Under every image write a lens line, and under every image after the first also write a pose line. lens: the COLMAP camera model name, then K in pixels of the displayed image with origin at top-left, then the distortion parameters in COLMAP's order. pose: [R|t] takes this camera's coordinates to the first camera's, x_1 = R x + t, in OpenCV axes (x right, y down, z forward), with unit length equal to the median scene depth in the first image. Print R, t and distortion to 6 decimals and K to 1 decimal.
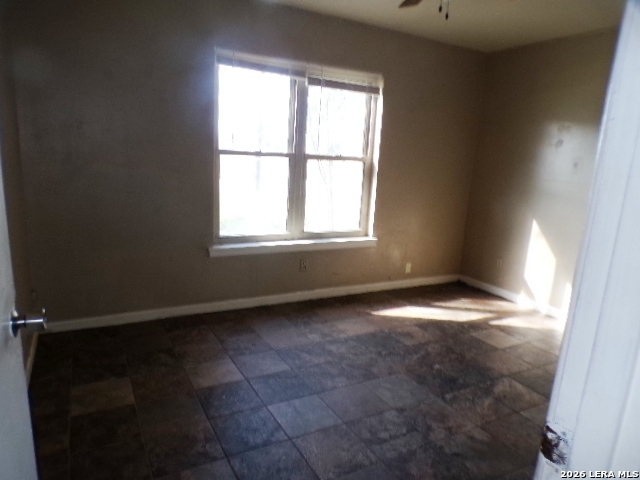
lens RADIAL K [[438.5, 0, 320.0], [0, 438.5, 240.0], [0, 0, 1]] dist [-0.032630, 0.006430]
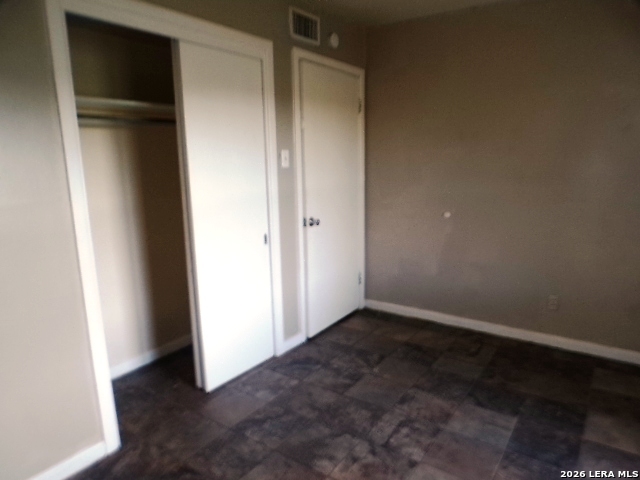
lens RADIAL K [[438.5, 0, 320.0], [0, 438.5, 240.0], [0, 0, 1]] dist [-0.032630, 0.006430]
pose [[-0.893931, 0.042201, -0.446214, 0.683366], [-0.123930, 0.933471, 0.336561, -0.271792], [0.430731, 0.356161, -0.829229, 1.418911]]
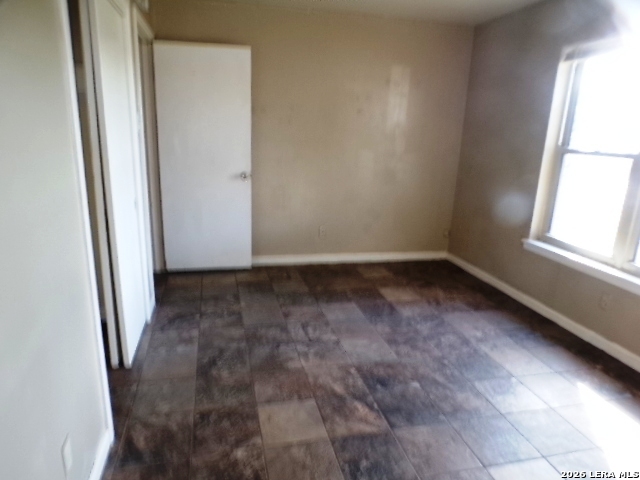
lens RADIAL K [[438.5, 0, 320.0], [0, 438.5, 240.0], [0, 0, 1]] dist [-0.032630, 0.006430]
pose [[-0.255034, 0.181109, -0.949820, 1.281251], [-0.247422, 0.937376, 0.245171, -0.168966], [0.934741, 0.297533, -0.194252, 1.072755]]
